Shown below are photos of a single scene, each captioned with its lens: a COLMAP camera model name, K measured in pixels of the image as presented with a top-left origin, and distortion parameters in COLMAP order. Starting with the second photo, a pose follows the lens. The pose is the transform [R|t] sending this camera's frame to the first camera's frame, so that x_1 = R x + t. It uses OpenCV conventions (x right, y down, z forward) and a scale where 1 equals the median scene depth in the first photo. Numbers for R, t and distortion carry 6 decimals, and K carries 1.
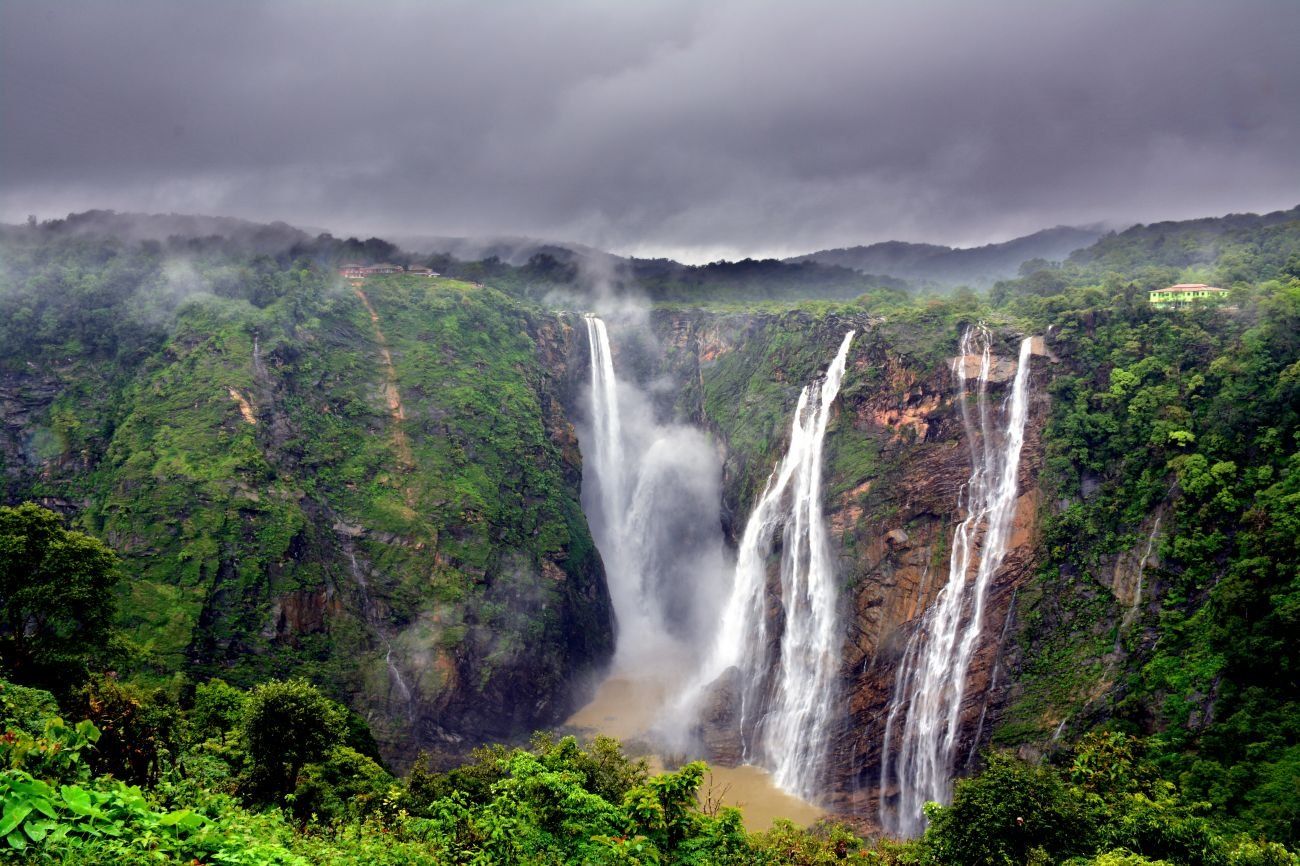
lens RADIAL K [[1015.8, 0, 650.0], [0, 1015.8, 433.0], [0, 0, 1]] dist [-0.121348, 0.004828]
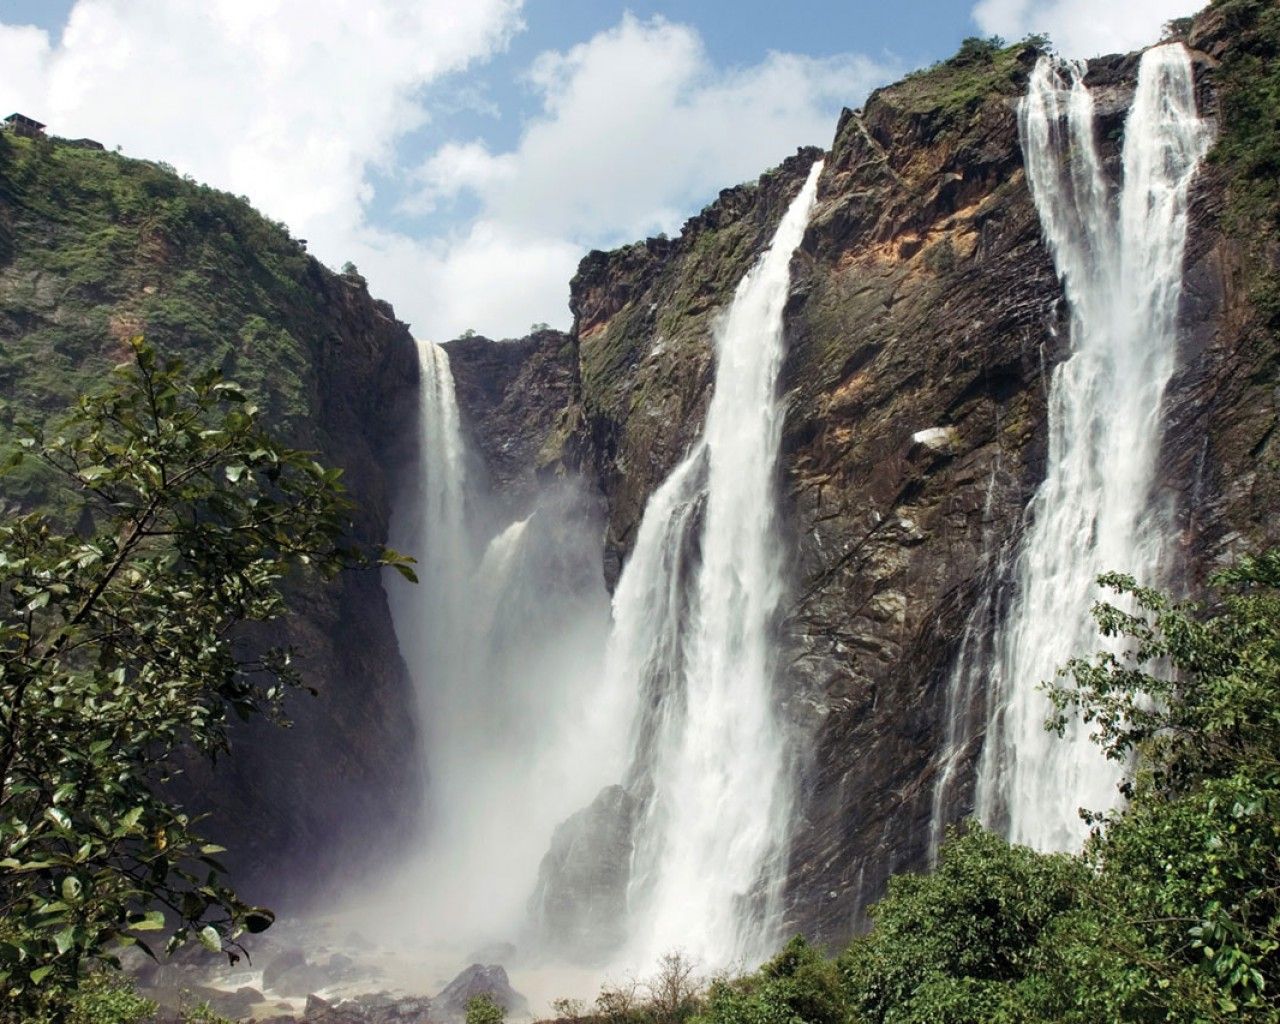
lens RADIAL K [[1135.7, 0, 640.0], [0, 1135.7, 512.0], [0, 0, 1]] dist [-0.107476, 0.113468]
pose [[0.997071, 0.038541, 0.066066, 0.057147], [-0.020495, 0.966803, -0.254698, 0.279182], [-0.073689, 0.252598, 0.964761, 0.440044]]
